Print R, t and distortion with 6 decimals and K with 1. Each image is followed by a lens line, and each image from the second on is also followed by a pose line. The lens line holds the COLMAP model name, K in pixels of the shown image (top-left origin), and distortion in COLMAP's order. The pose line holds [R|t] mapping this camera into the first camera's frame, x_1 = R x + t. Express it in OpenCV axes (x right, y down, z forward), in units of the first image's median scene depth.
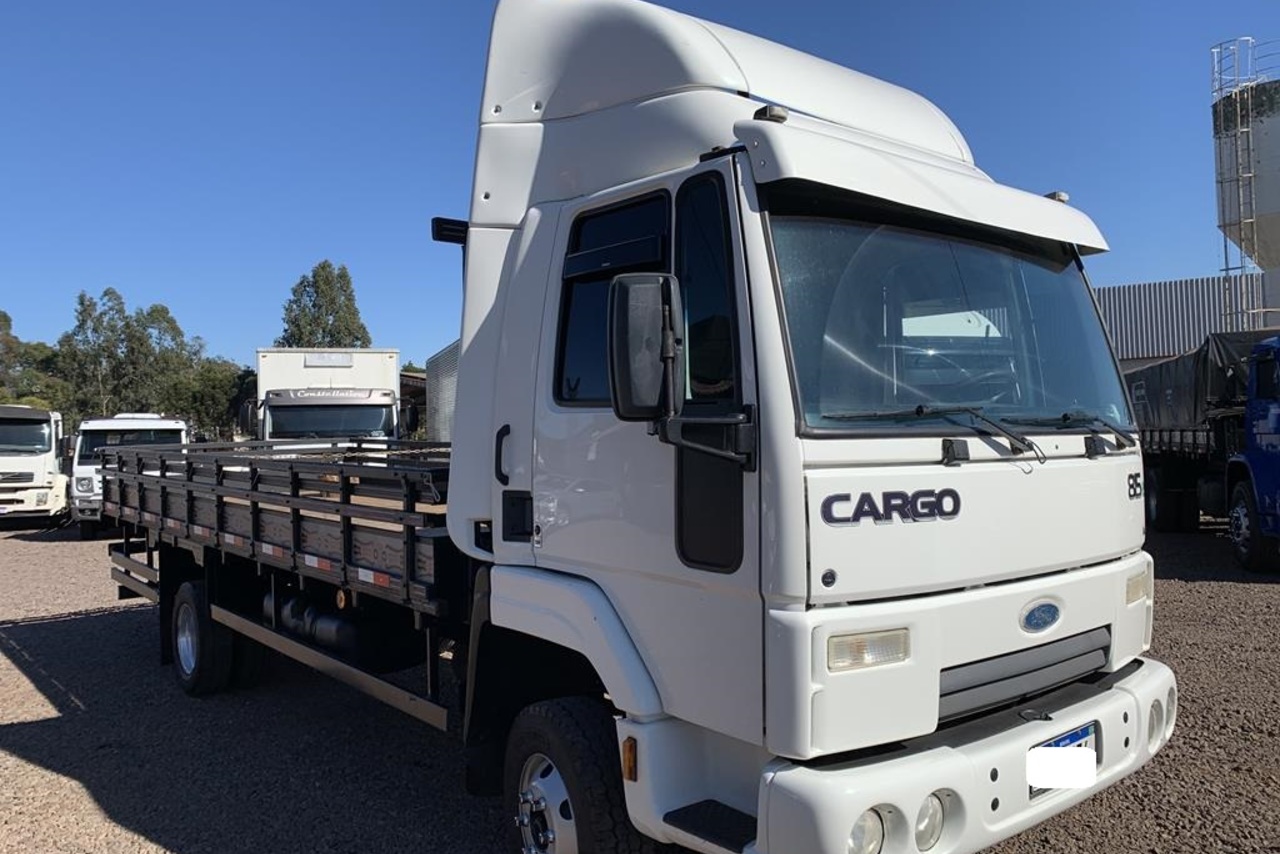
lens RADIAL K [[977.7, 0, 639.6], [0, 977.7, 423.6], [0, 0, 1]] dist [0.006914, -0.003230]
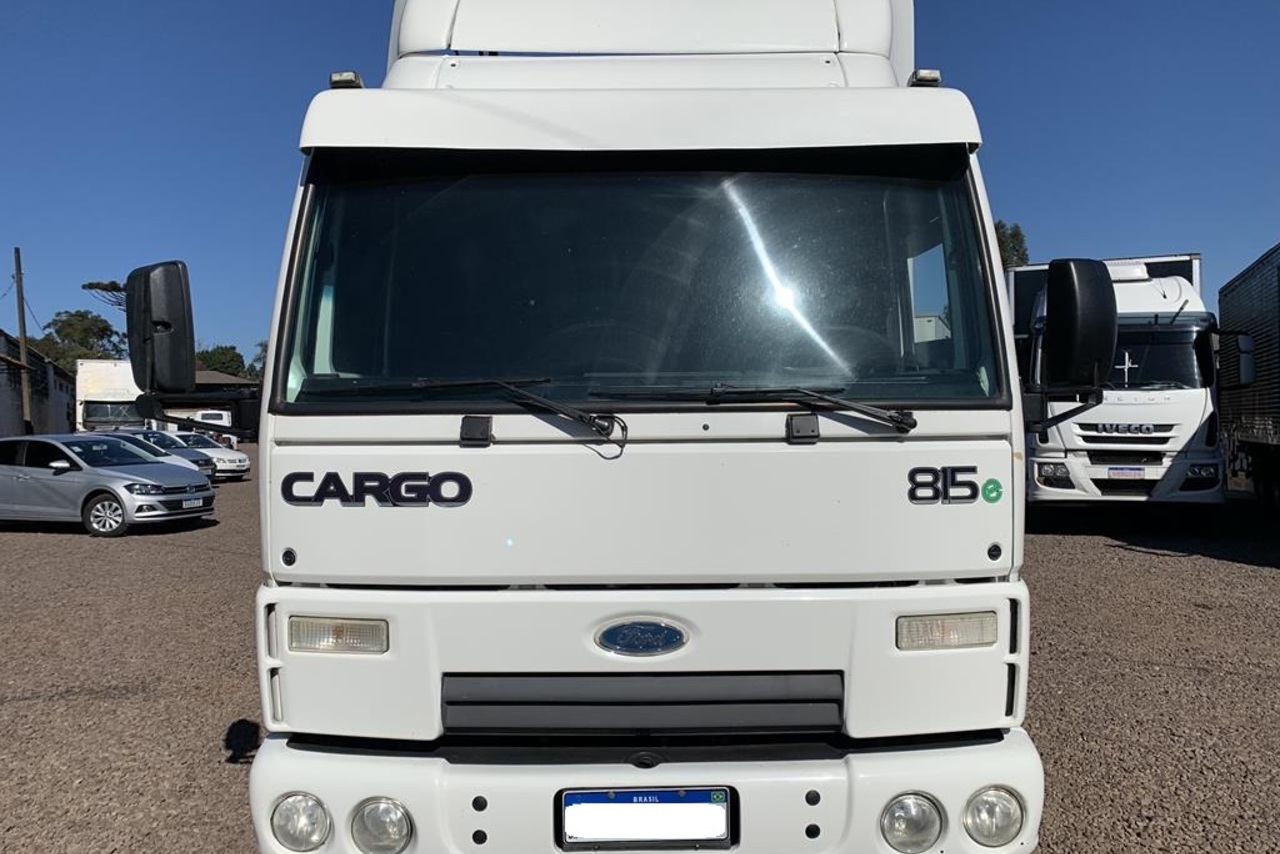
lens RADIAL K [[977.7, 0, 640.4], [0, 977.7, 431.9], [0, 0, 1]] dist [0.006914, -0.003230]
pose [[0.777494, 0.018431, -0.628620, 1.017278], [0.009559, 0.999109, 0.041116, -0.004834], [0.628818, -0.037976, 0.776625, 0.431112]]
